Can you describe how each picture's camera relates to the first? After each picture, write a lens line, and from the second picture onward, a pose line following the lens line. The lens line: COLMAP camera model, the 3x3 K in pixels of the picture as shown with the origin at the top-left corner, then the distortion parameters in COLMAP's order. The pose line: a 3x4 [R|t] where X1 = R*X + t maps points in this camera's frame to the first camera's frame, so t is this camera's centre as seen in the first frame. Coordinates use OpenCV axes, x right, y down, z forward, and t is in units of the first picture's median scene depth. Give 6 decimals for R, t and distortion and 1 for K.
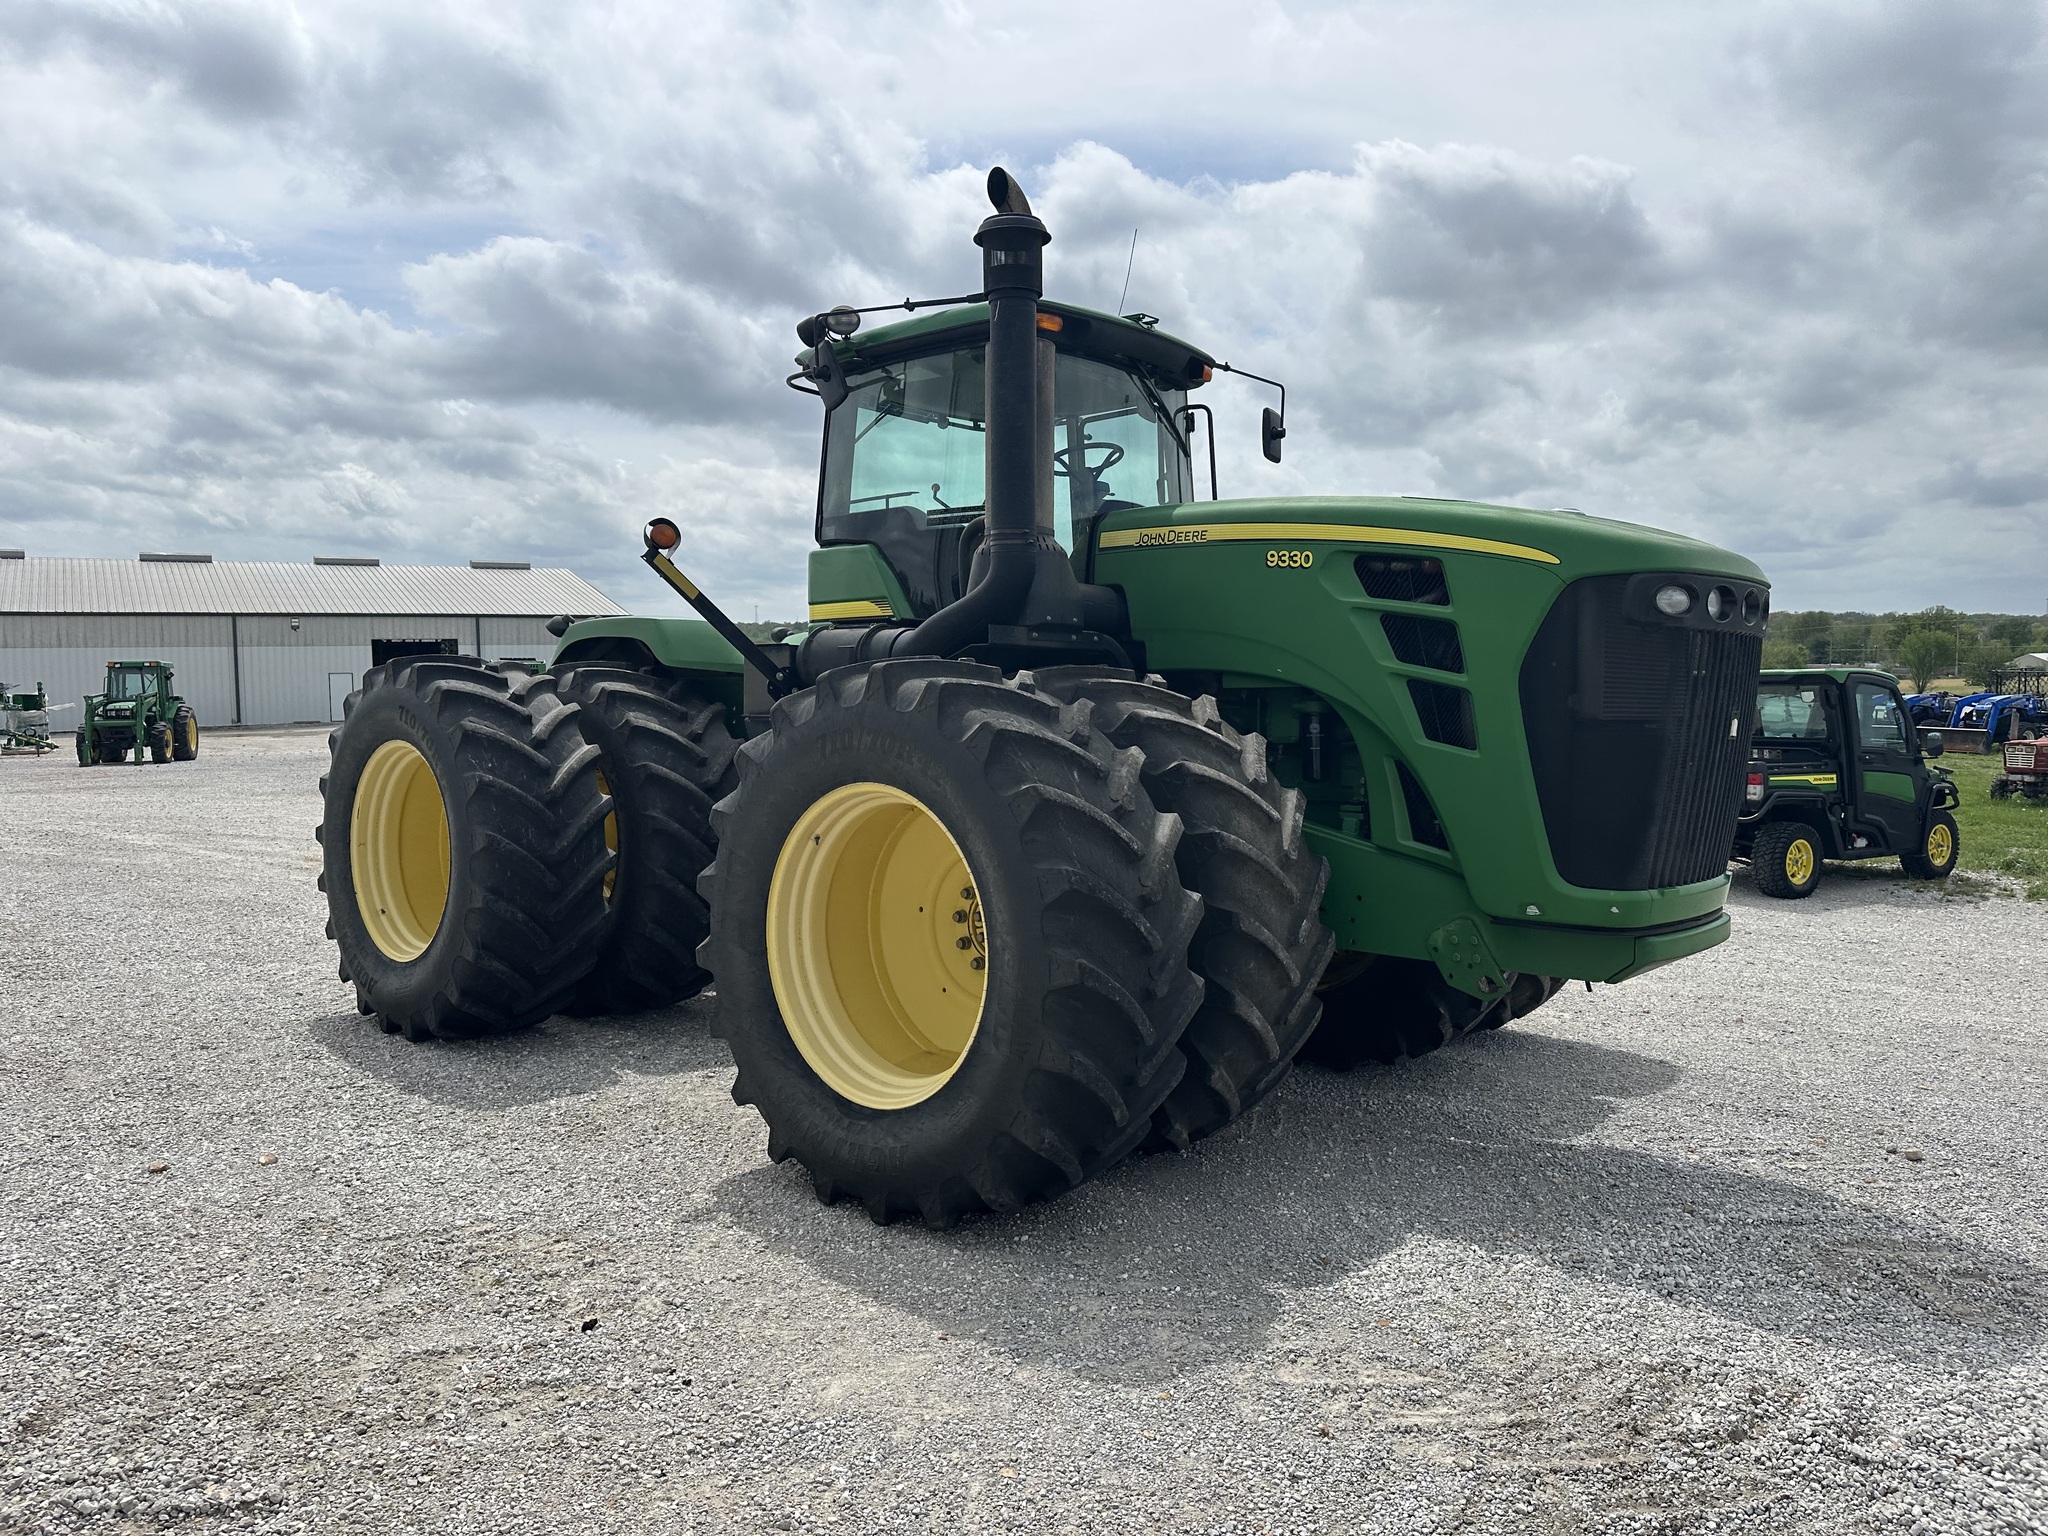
lens RADIAL K [[1450.8, 0, 990.1], [0, 1450.8, 741.1], [0, 0, 1]] dist [0.047496, -0.032525]
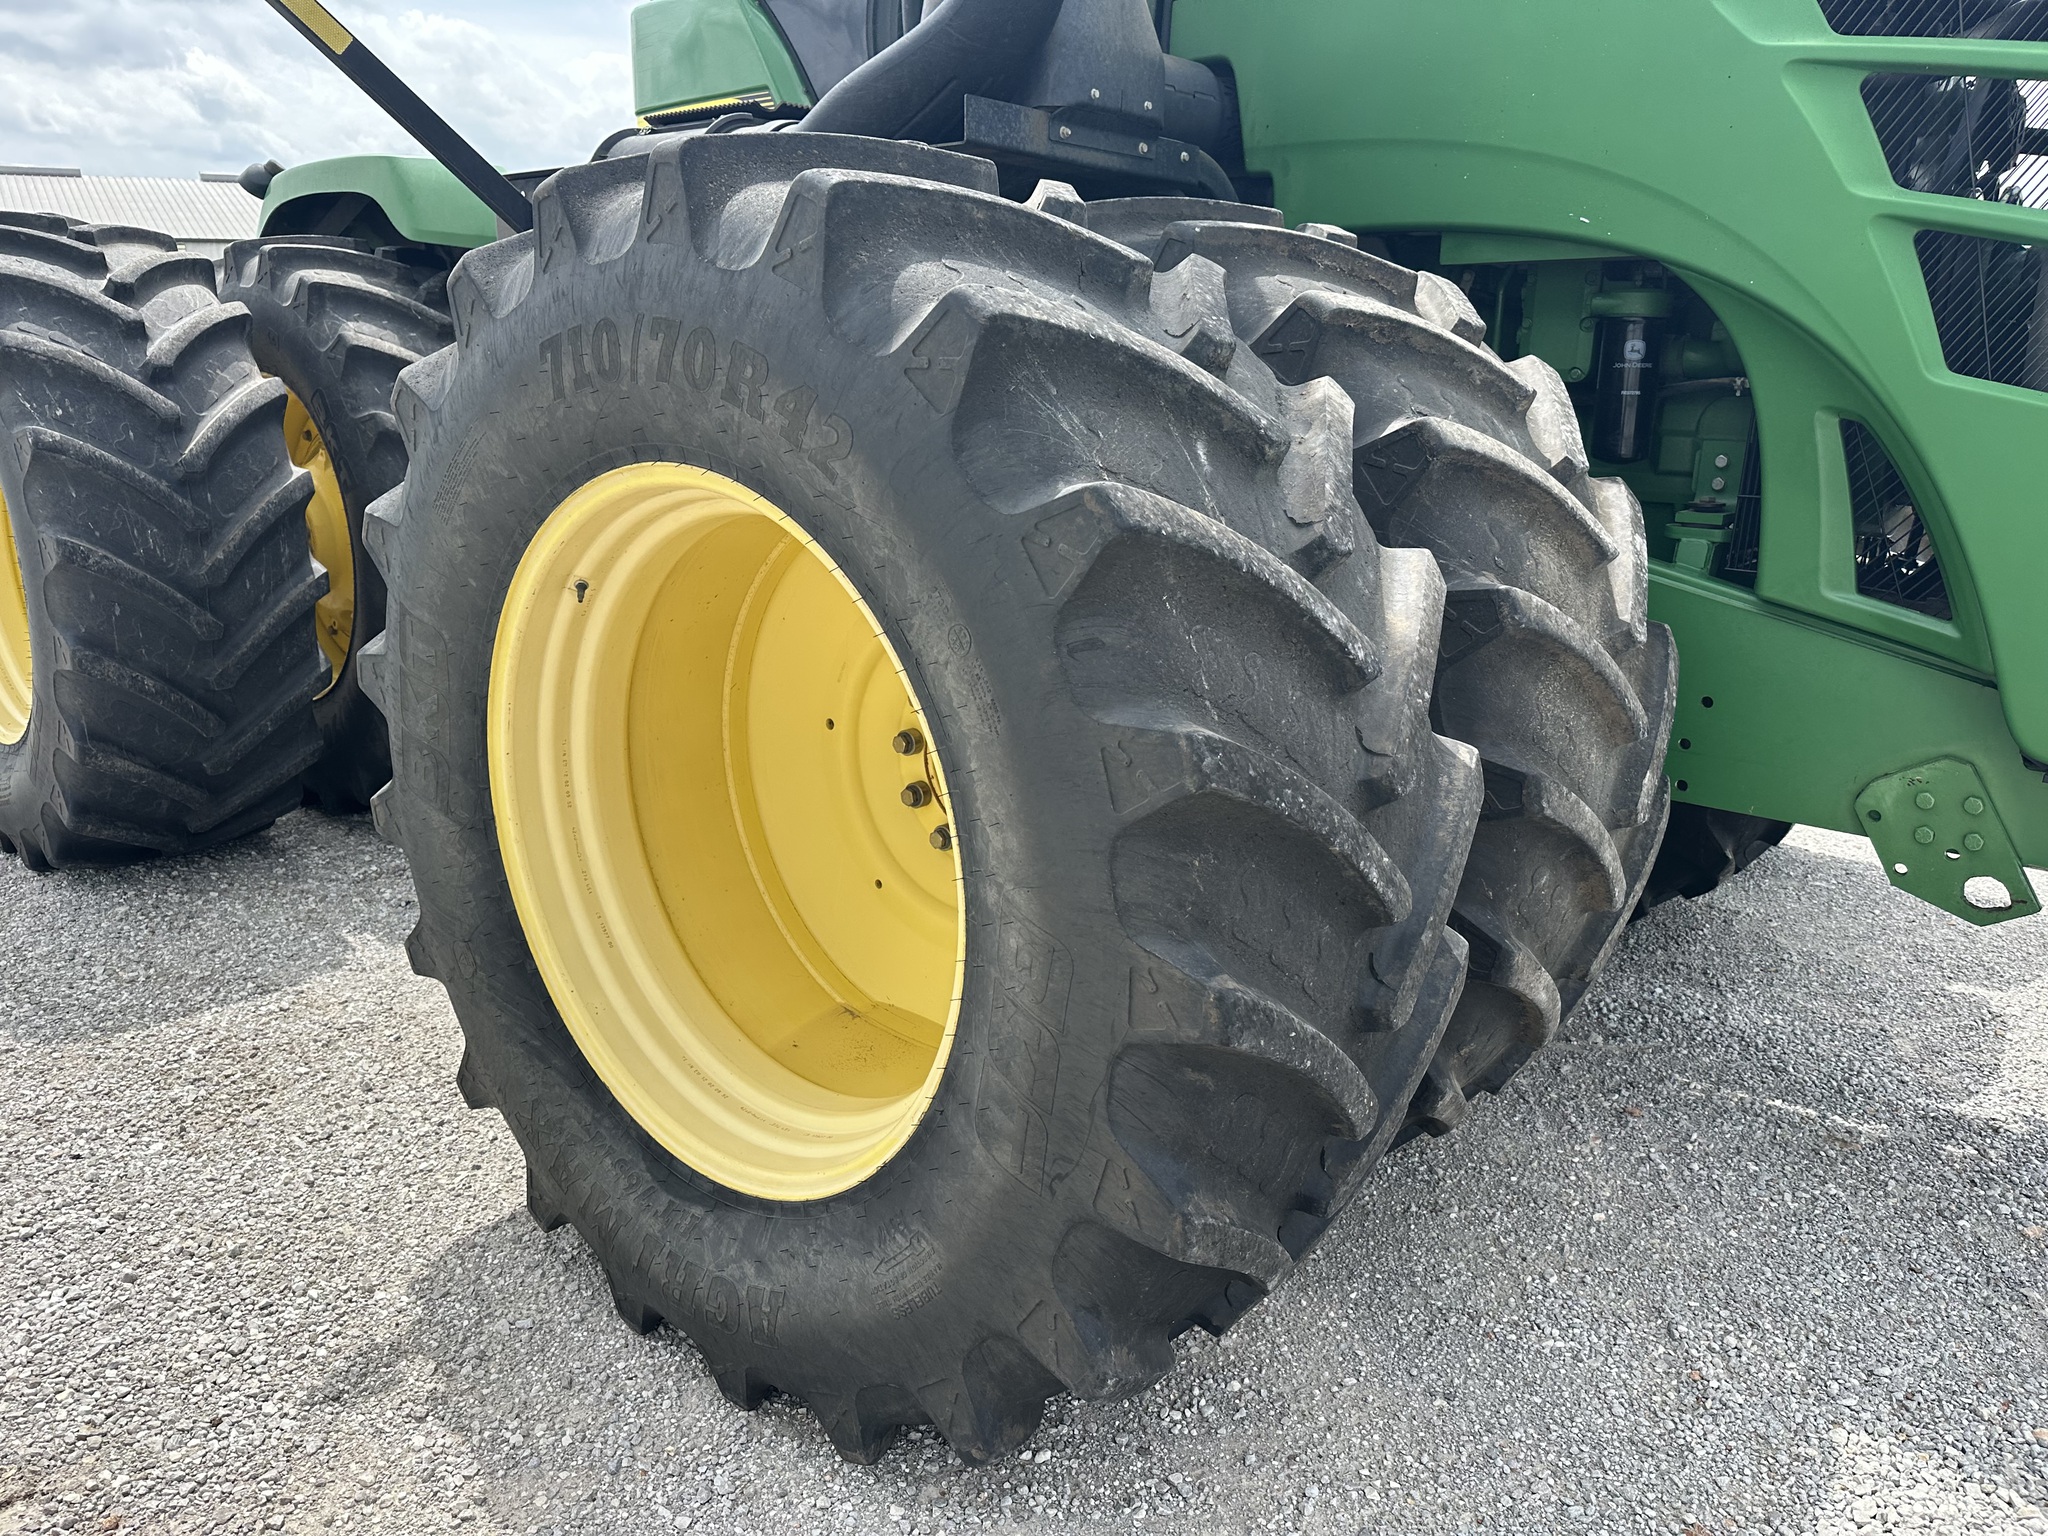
lens RADIAL K [[1446.4, 0, 1032.3], [0, 1446.4, 781.9], [0, 0, 1]] dist [0.040214, -0.040937]
pose [[0.999029, -0.001062, 0.044042, -0.000255], [-0.010195, 0.966996, 0.254588, 0.008968], [-0.042859, -0.254790, 0.966046, 0.507861]]
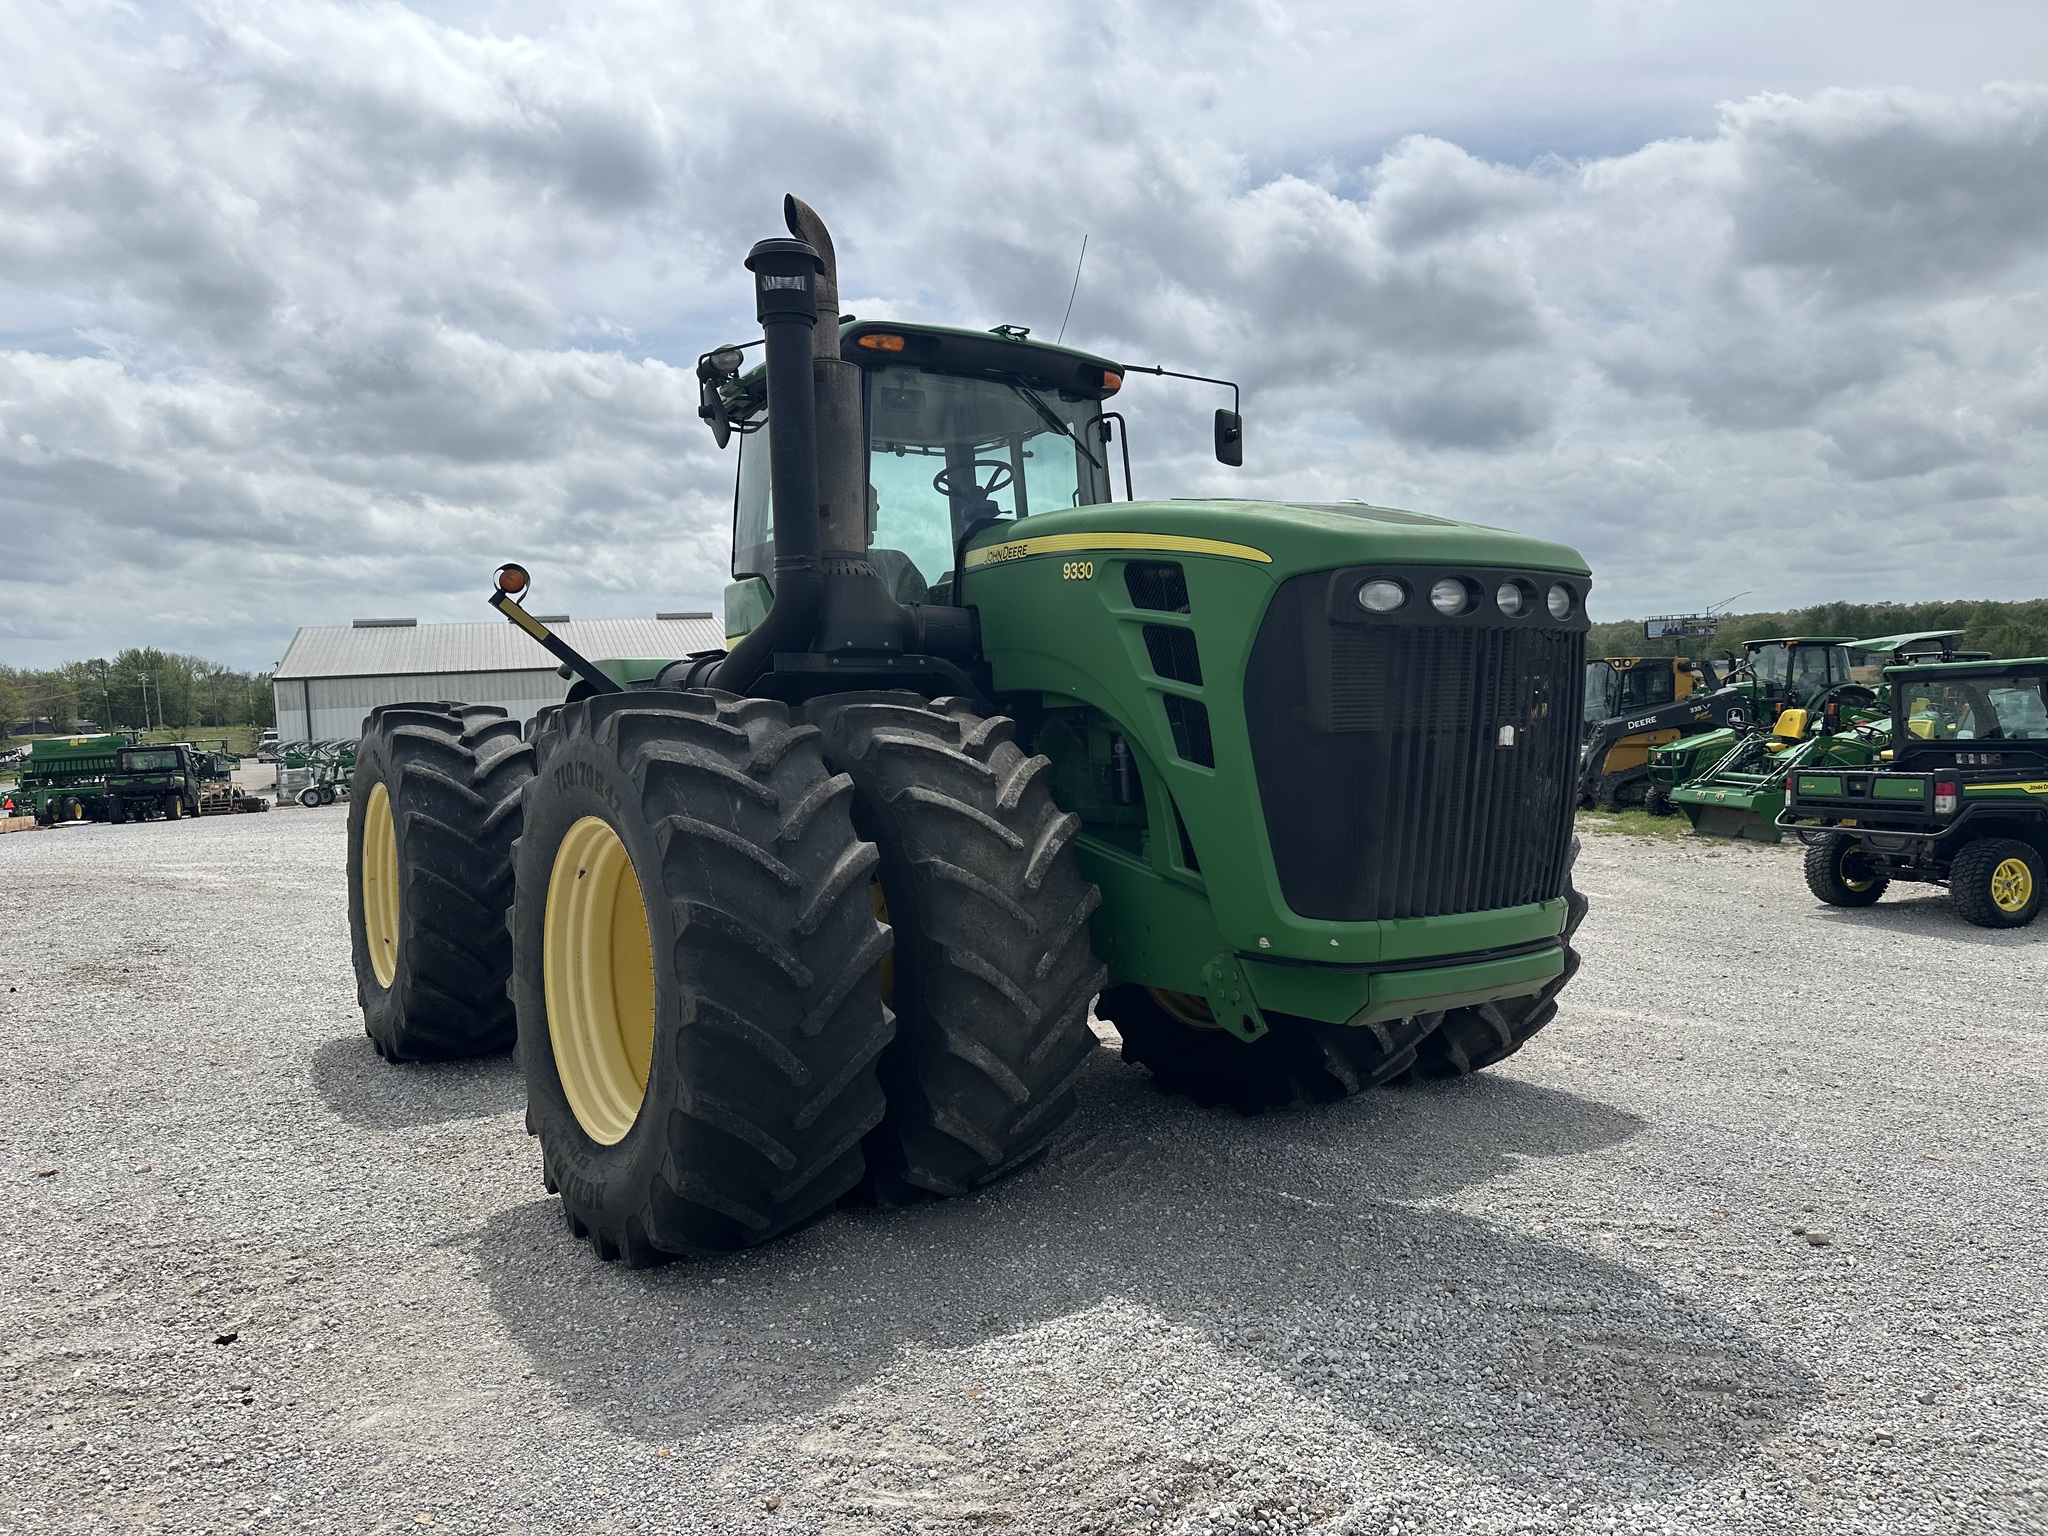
lens RADIAL K [[1450.8, 0, 1002.8], [0, 1450.8, 769.6], [0, 0, 1]] dist [0.047496, -0.032525]
pose [[0.975546, -0.024845, -0.218388, 0.362637], [0.025079, 0.999684, -0.001700, 0.004468], [0.218361, -0.003819, 0.975861, 0.070635]]
